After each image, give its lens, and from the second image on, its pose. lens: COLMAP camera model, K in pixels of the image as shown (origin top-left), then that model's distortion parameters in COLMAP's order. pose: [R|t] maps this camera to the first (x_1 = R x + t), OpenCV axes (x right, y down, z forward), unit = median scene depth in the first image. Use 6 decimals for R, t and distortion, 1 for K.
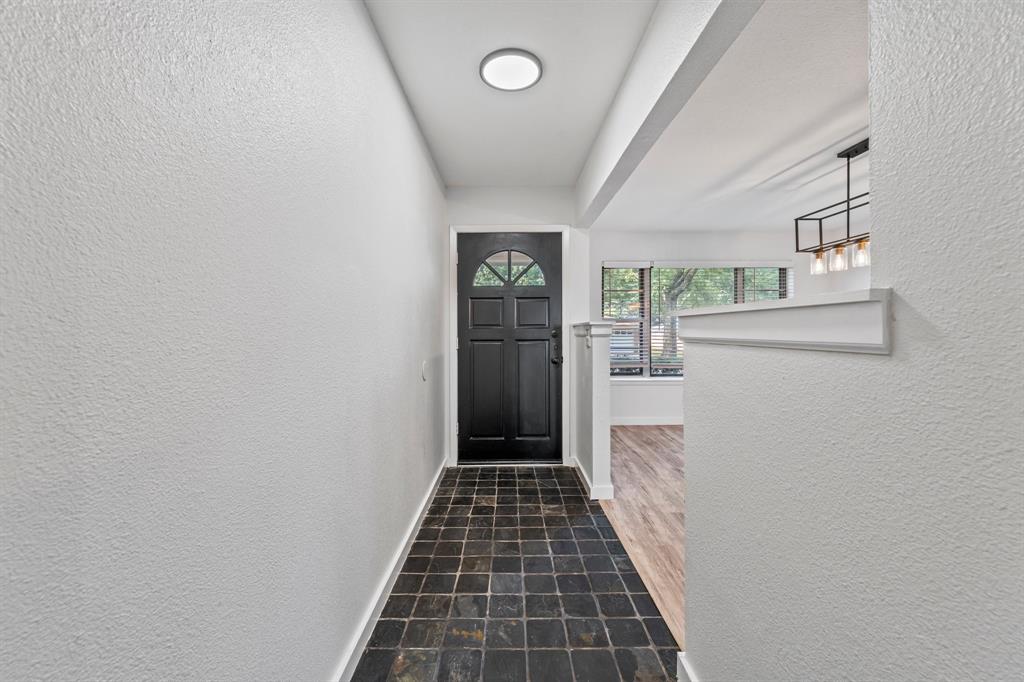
lens RADIAL K [[405.4, 0, 517.8], [0, 405.4, 333.4], [0, 0, 1]] dist [0.001850, -0.000100]
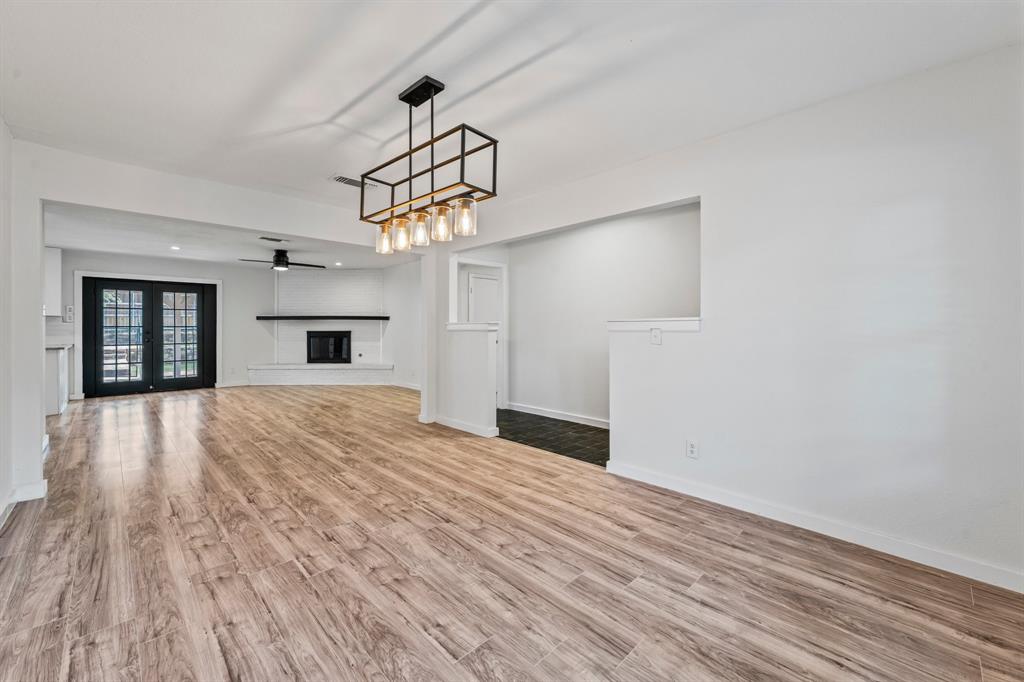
lens RADIAL K [[405.4, 0, 520.2], [0, 405.4, 329.2], [0, 0, 1]] dist [0.001850, -0.000100]
pose [[-0.708899, 0.006842, -0.705277, 1.106483], [0.000743, 0.999960, 0.008953, -0.009302], [0.705309, 0.005823, -0.708876, 1.482594]]
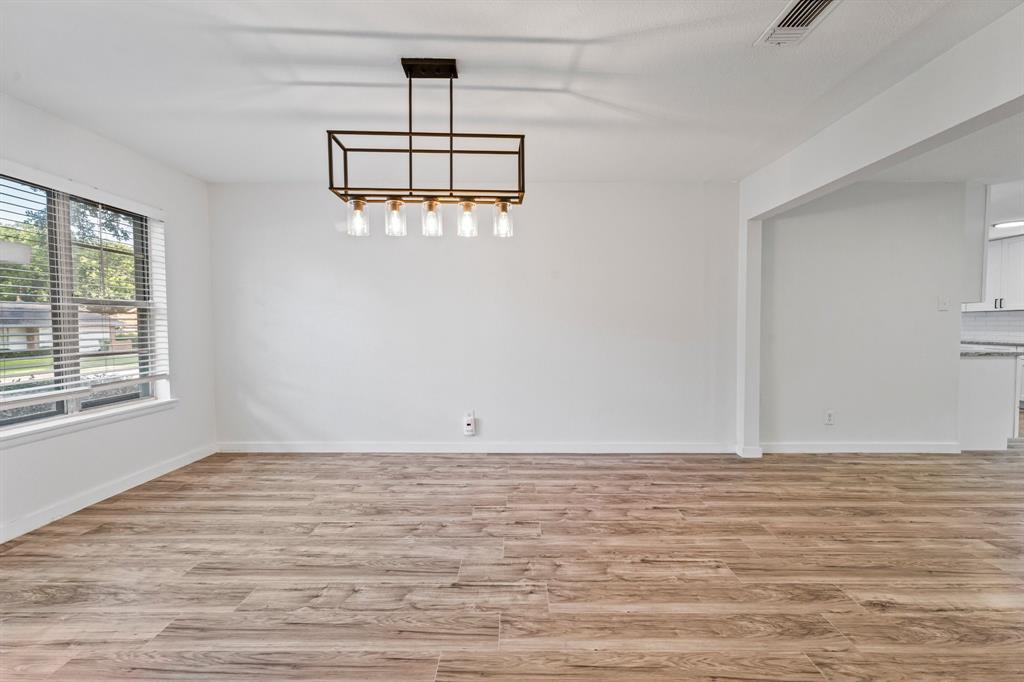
lens RADIAL K [[405.4, 0, 505.0], [0, 405.4, 339.9], [0, 0, 1]] dist [0.001850, -0.000100]
pose [[0.024539, -0.033707, 0.999130, 0.096978], [0.005635, 0.999420, 0.033578, 0.000267], [-0.999683, 0.004806, 0.024715, 0.748415]]
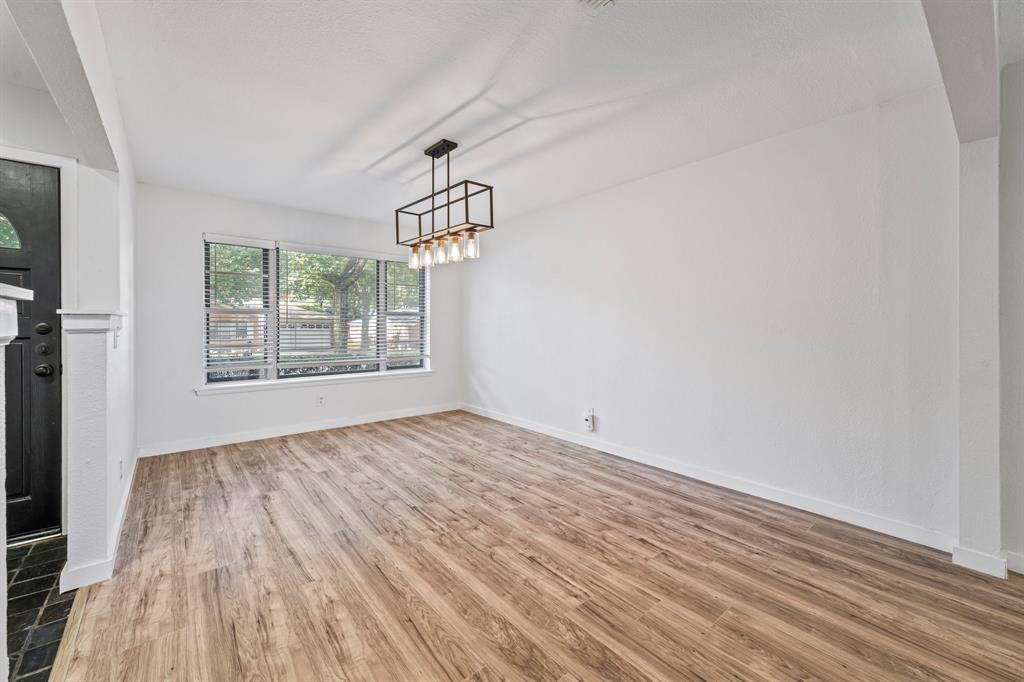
lens RADIAL K [[405.4, 0, 515.2], [0, 405.4, 326.8], [0, 0, 1]] dist [0.001850, -0.000100]
pose [[0.773368, 0.002760, 0.633952, 0.292413], [-0.001159, 0.999995, -0.002940, 0.000793], [-0.633957, 0.001539, 0.773367, 0.064951]]
